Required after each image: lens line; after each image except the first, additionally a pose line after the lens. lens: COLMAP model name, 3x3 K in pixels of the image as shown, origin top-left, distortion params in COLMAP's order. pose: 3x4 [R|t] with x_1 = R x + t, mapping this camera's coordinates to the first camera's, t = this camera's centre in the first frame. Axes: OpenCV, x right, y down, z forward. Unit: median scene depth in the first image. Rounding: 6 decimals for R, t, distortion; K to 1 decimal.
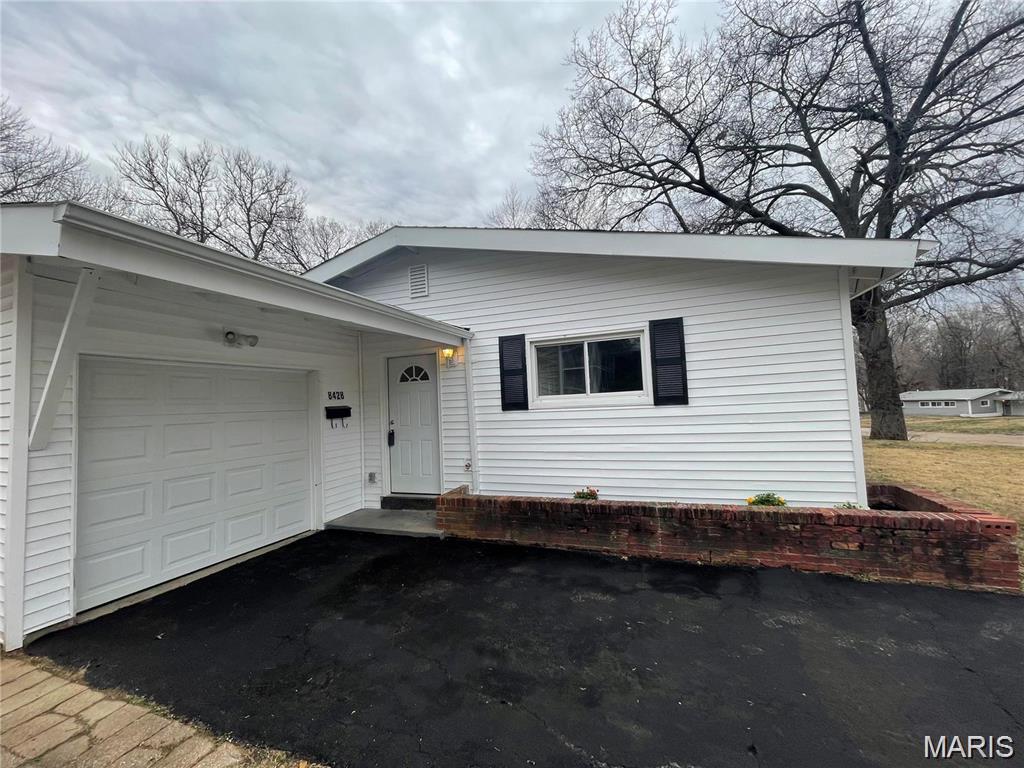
lens RADIAL K [[414.3, 0, 510.9], [0, 414.3, 382.8], [0, 0, 1]] dist [0.002154, 0.000607]
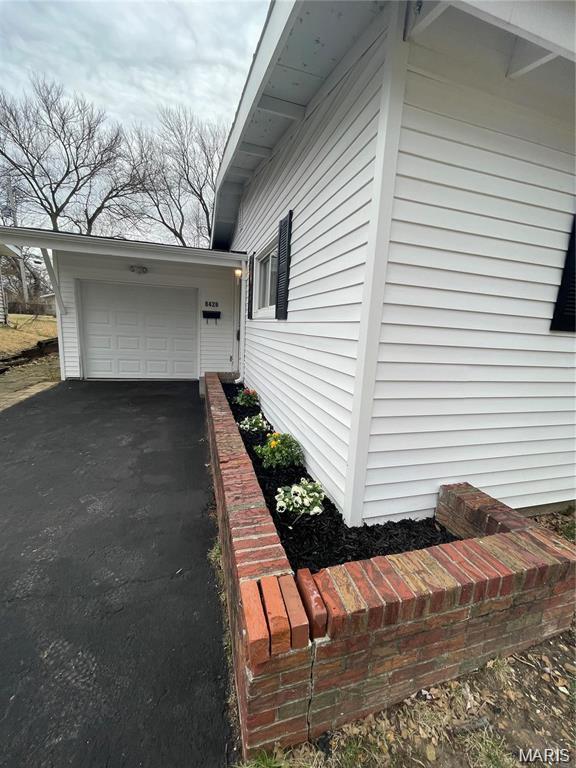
lens RADIAL K [[310.7, 0, 289.7], [0, 310.7, 383.2], [0, 0, 1]] dist [0.002154, 0.000607]
pose [[0.597644, 0.222023, -0.770408, 1.272773], [-0.041726, 0.968204, 0.246657, 0.027638], [0.800675, -0.115267, 0.587905, 0.799498]]
